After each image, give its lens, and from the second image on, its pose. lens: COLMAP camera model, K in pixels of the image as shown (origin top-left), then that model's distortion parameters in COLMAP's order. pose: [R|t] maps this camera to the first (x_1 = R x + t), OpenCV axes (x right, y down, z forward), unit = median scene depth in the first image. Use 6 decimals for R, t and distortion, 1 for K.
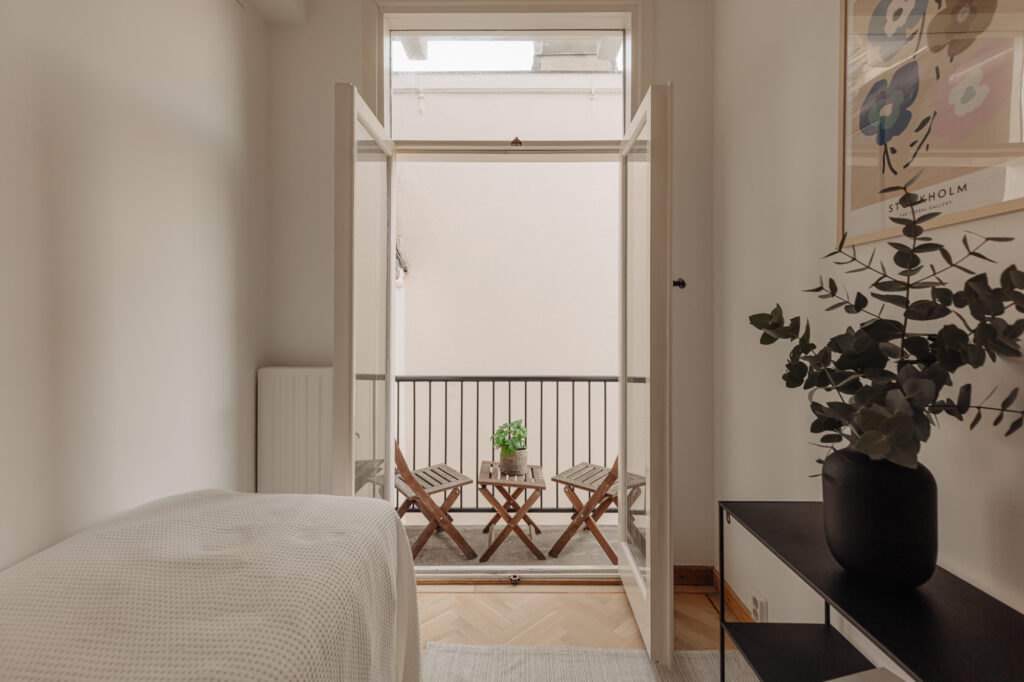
lens RADIAL K [[471.2, 0, 507.3], [0, 471.2, 336.8], [0, 0, 1]] dist [0.014663, -0.000311]
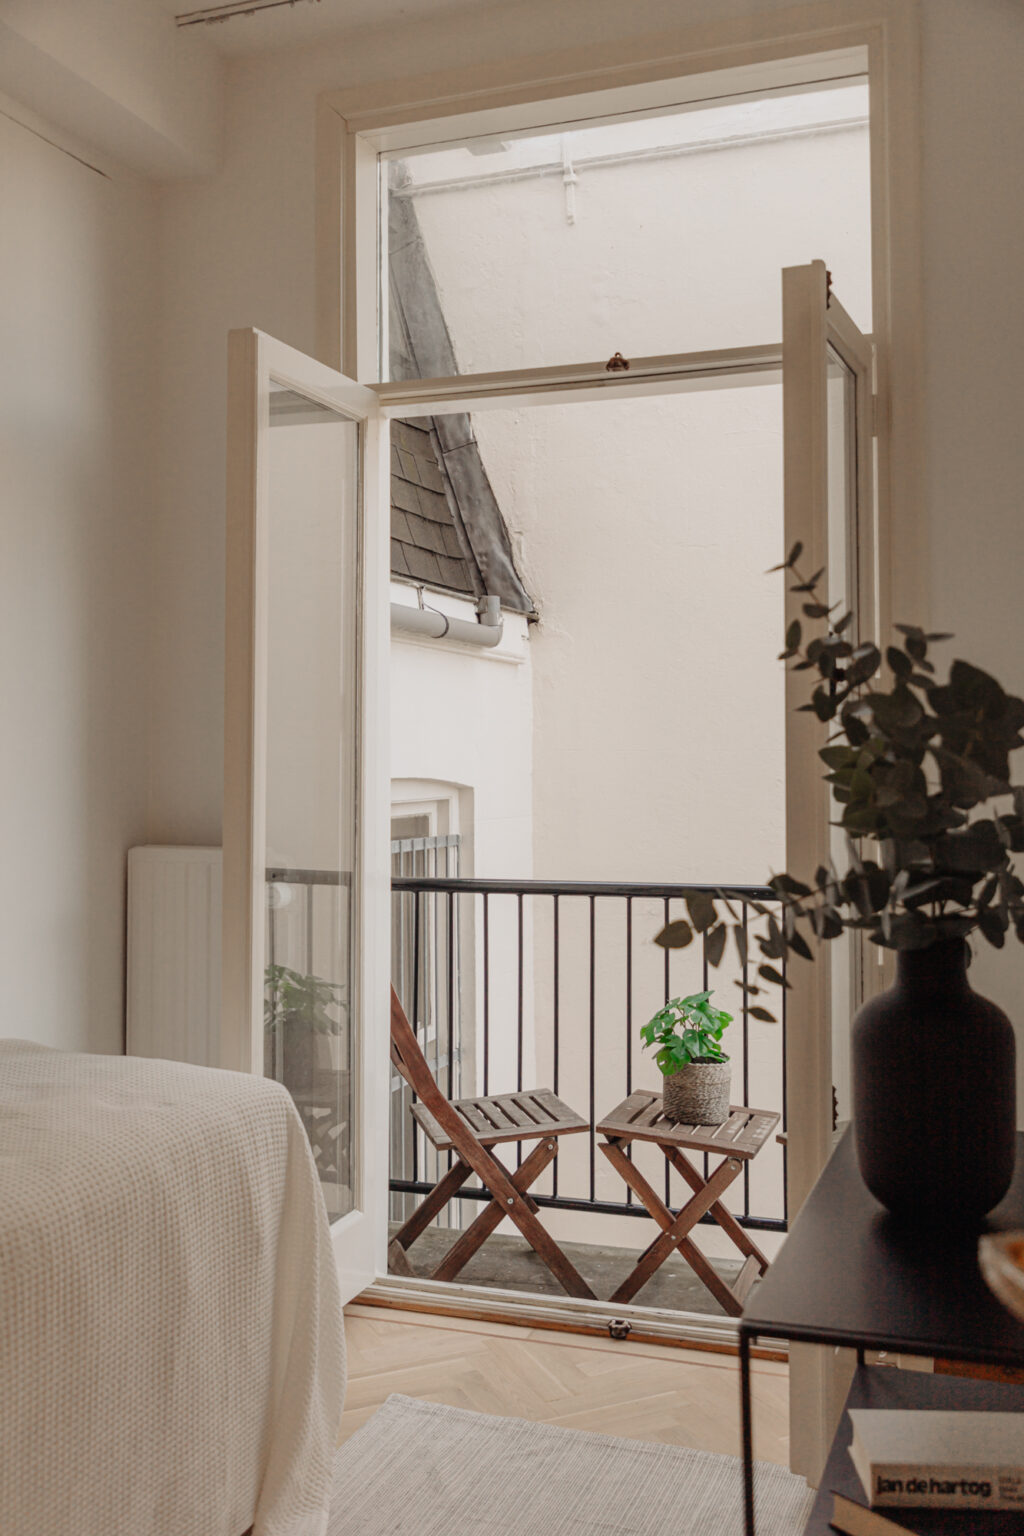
lens RADIAL K [[1495.8, 0, 514.7], [0, 1495.8, 765.1], [0, 0, 1]] dist [0.035745, 0.000000]
pose [[0.941612, -0.002048, -0.336693, 0.401896], [-0.004451, 0.999818, -0.018531, 0.005389], [0.336670, 0.018948, 0.941432, -0.383968]]
